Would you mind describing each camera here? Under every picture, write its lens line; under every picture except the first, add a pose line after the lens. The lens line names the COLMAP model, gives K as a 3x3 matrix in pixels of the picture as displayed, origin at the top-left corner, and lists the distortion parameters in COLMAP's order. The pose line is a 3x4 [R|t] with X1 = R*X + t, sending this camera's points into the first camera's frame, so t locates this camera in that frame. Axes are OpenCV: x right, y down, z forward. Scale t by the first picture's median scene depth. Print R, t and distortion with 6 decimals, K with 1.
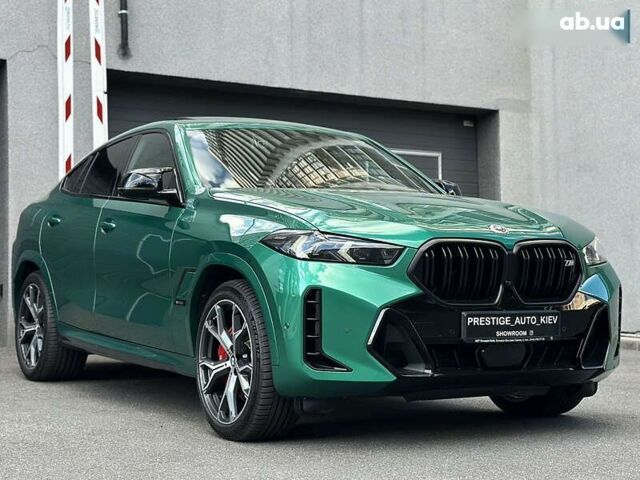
lens RADIAL K [[1202.4, 0, 320.7], [0, 1202.4, 241.1], [0, 0, 1]] dist [0.124791, 0.167585]
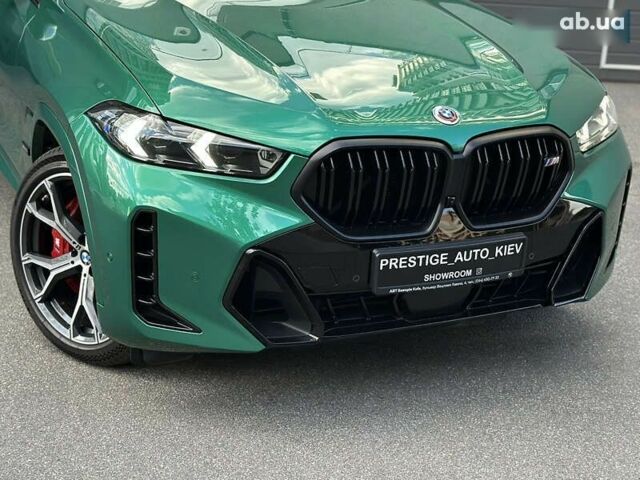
lens RADIAL K [[1036.8, 0, 338.0], [0, 1036.8, 239.6], [0, 0, 1]] dist [0.080951, 0.072180]
pose [[0.996477, 0.066754, -0.050764, 0.124018], [-0.045775, 0.940133, 0.337720, -0.137109], [0.070269, -0.334207, 0.939877, 0.449341]]
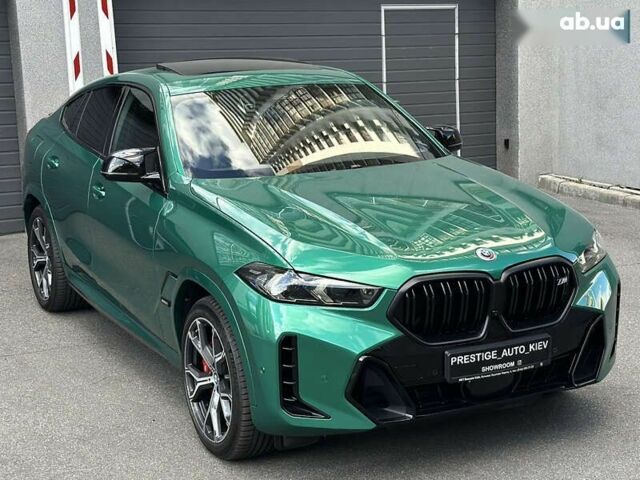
lens RADIAL K [[1110.9, 0, 295.1], [0, 1110.9, 238.8], [0, 0, 1]] dist [0.118584, 0.108564]
pose [[0.997877, -0.017380, -0.062757, 0.054210], [0.030189, 0.977376, 0.209345, -0.213054], [0.057699, -0.210795, 0.975826, 0.143991]]
